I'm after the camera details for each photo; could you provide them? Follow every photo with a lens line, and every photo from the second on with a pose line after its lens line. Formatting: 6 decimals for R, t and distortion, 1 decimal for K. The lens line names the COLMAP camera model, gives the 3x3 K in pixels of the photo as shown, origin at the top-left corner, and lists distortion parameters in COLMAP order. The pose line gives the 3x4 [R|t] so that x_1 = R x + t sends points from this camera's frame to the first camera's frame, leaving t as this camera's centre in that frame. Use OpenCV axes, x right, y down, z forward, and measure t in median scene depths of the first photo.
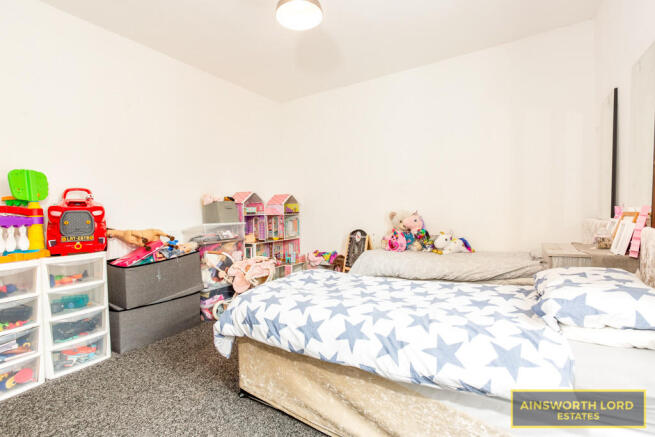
lens RADIAL K [[322.3, 0, 330.0], [0, 322.3, 215.9], [0, 0, 1]] dist [-0.034539, 0.008895]
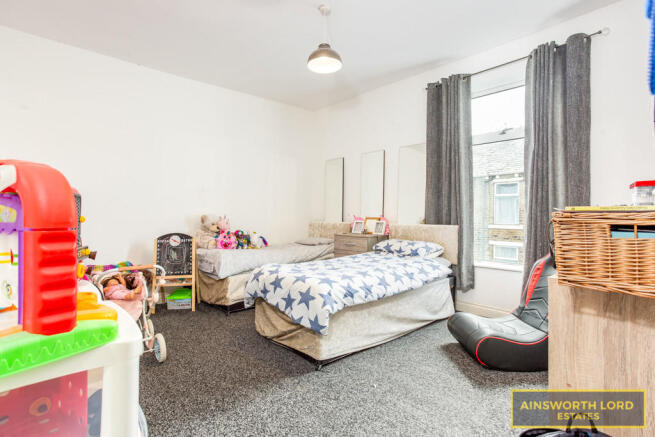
lens RADIAL K [[322.3, 0, 328.5], [0, 322.3, 219.9], [0, 0, 1]] dist [-0.034539, 0.008895]
pose [[0.241242, 0.018769, 0.970284, -0.846815], [-0.002132, 0.999821, -0.018810, 0.023698], [-0.970463, 0.002469, 0.241238, 0.404354]]
